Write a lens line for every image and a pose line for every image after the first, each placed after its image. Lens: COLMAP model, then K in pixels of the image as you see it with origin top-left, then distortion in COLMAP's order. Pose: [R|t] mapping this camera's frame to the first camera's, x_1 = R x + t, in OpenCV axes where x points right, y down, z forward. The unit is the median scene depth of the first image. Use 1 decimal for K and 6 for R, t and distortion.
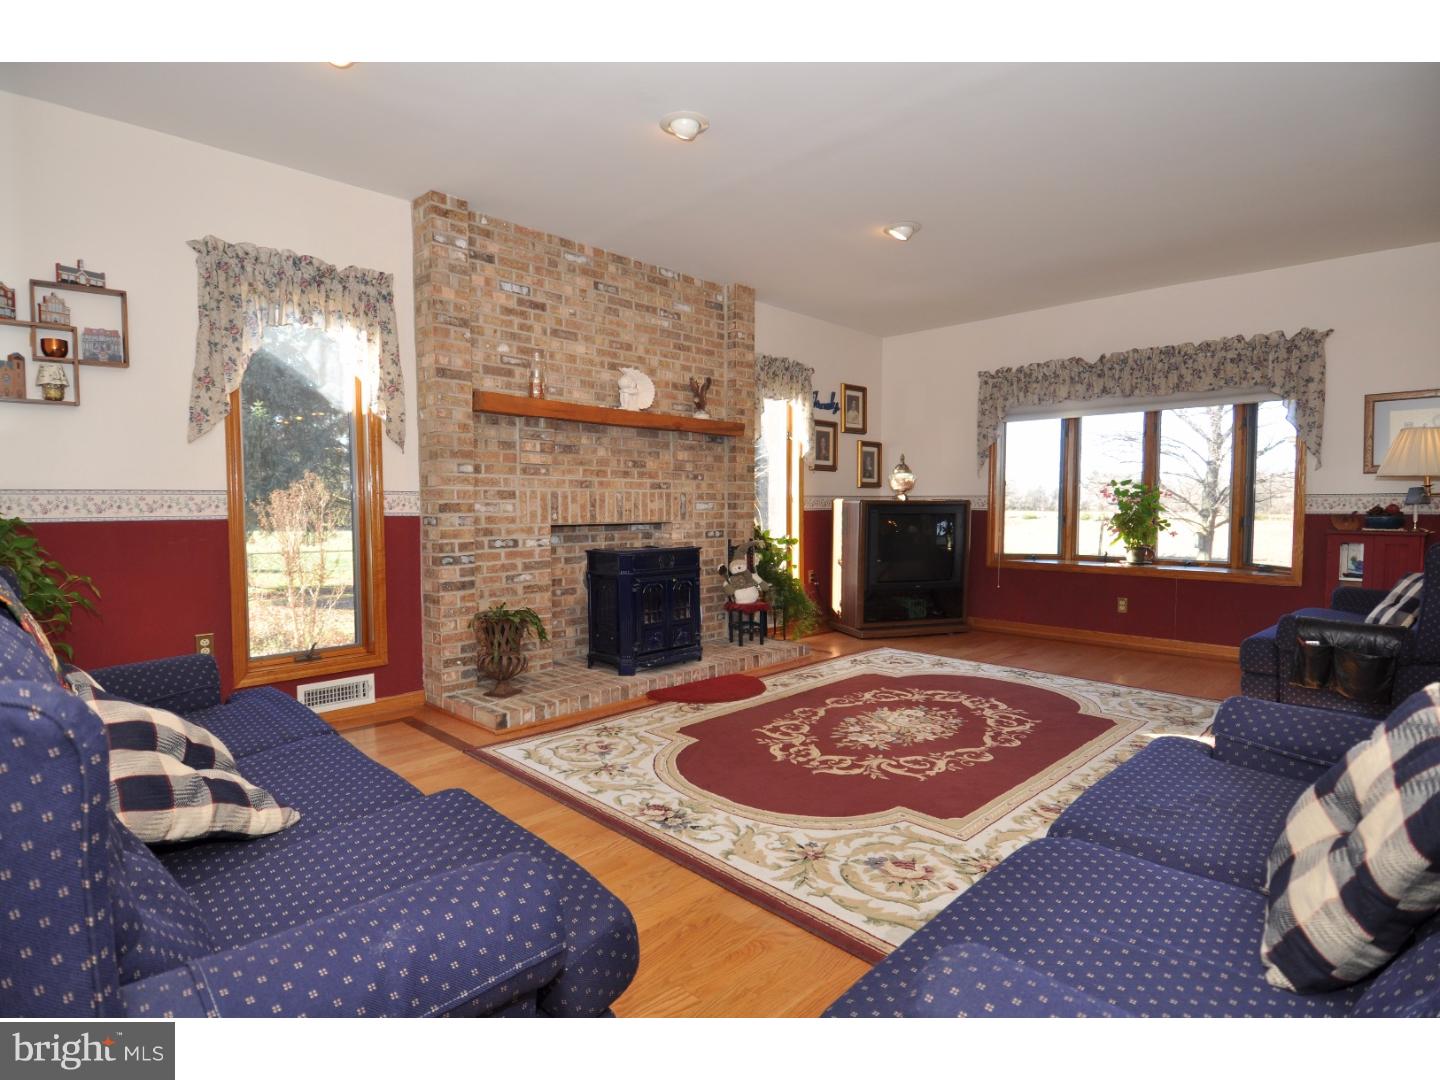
lens RADIAL K [[740.8, 0, 720.0], [0, 740.8, 540.0], [0, 0, 1]] dist [0.056312, -0.058187]
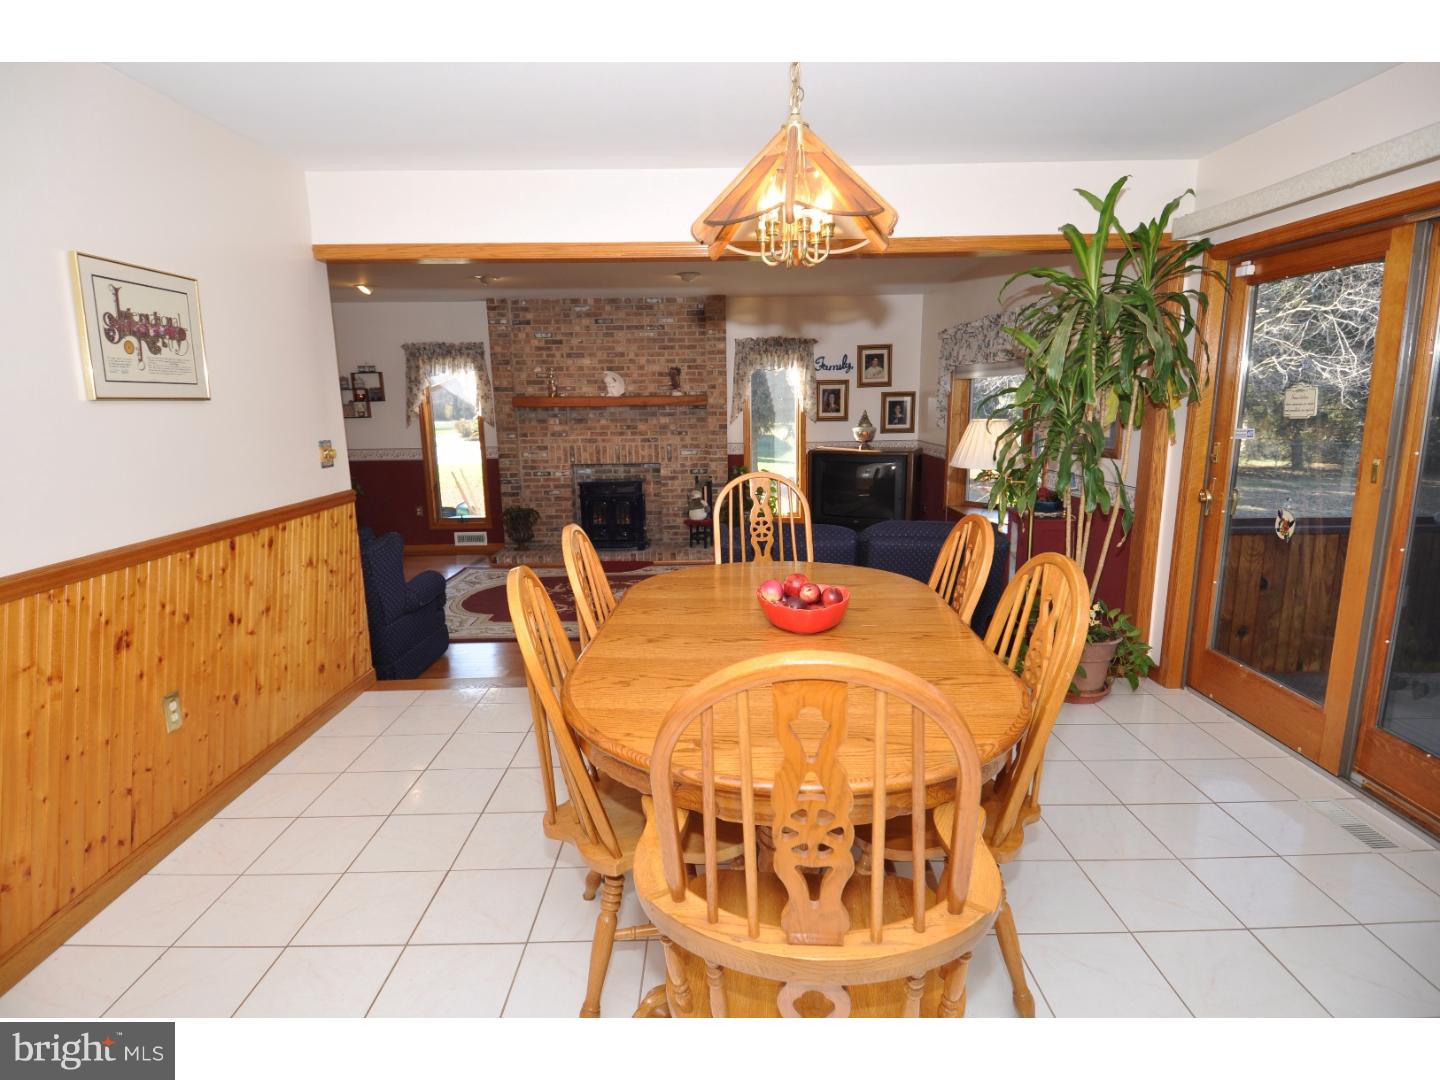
lens RADIAL K [[740.8, 0, 720.0], [0, 740.8, 540.0], [0, 0, 1]] dist [0.056312, -0.058187]
pose [[0.703477, 0.125086, -0.699624, 1.346698], [-0.020573, 0.987562, 0.155880, -0.130392], [0.710420, -0.095265, 0.697300, -0.019826]]
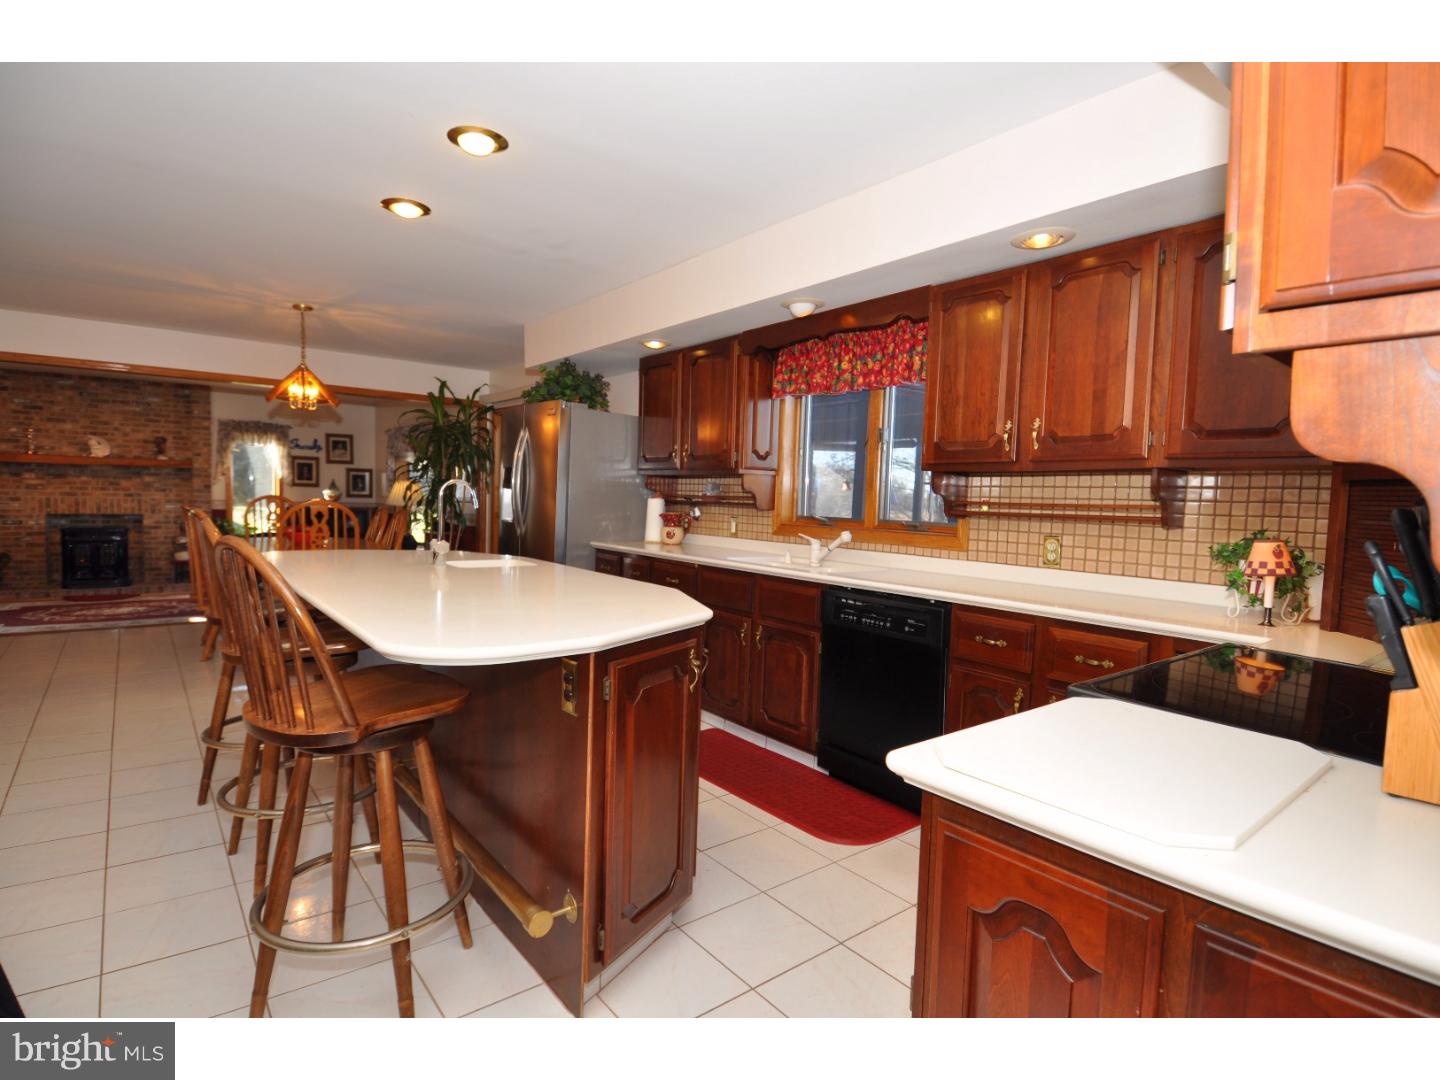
lens RADIAL K [[751.0, 0, 747.5], [0, 751.0, 544.5], [0, 0, 1]] dist [-0.000725, -0.022340]
pose [[0.994066, 0.040999, -0.100756, 1.924204], [-0.039669, 0.999098, 0.015166, -0.044772], [0.101287, -0.011079, 0.994796, -0.823533]]
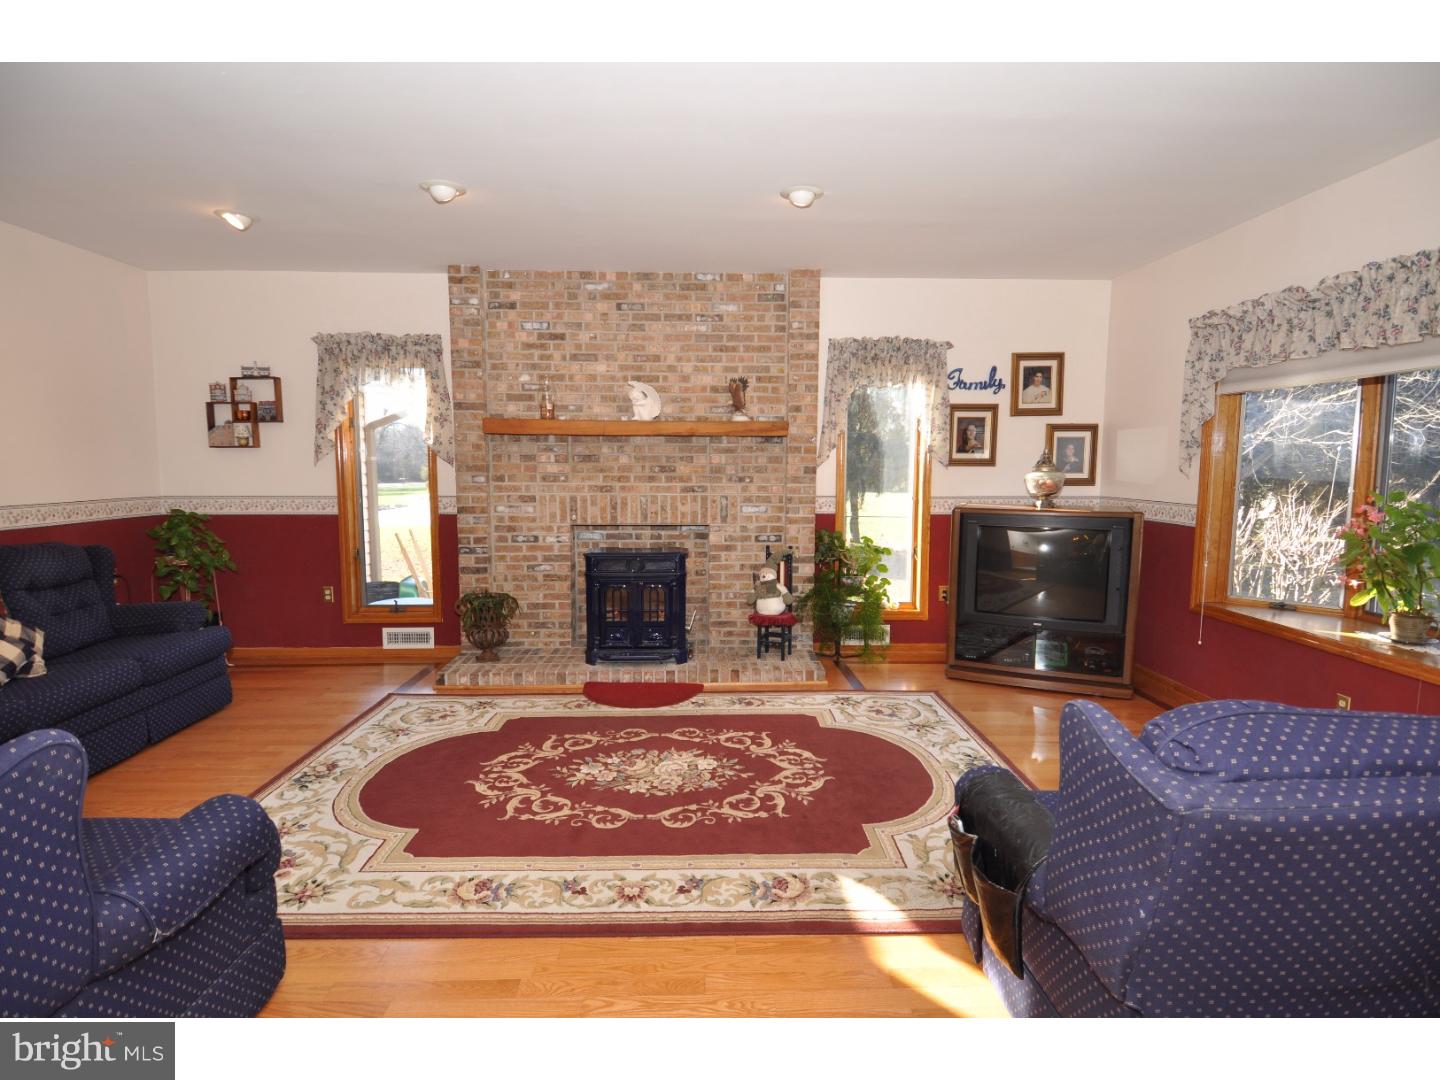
lens RADIAL K [[740.8, 0, 720.0], [0, 740.8, 540.0], [0, 0, 1]] dist [0.056312, -0.058187]
pose [[0.724398, 0.073878, -0.685412, 0.759223], [-0.038499, 0.997025, 0.066776, -0.084690], [0.688306, -0.021985, 0.725087, 0.324672]]
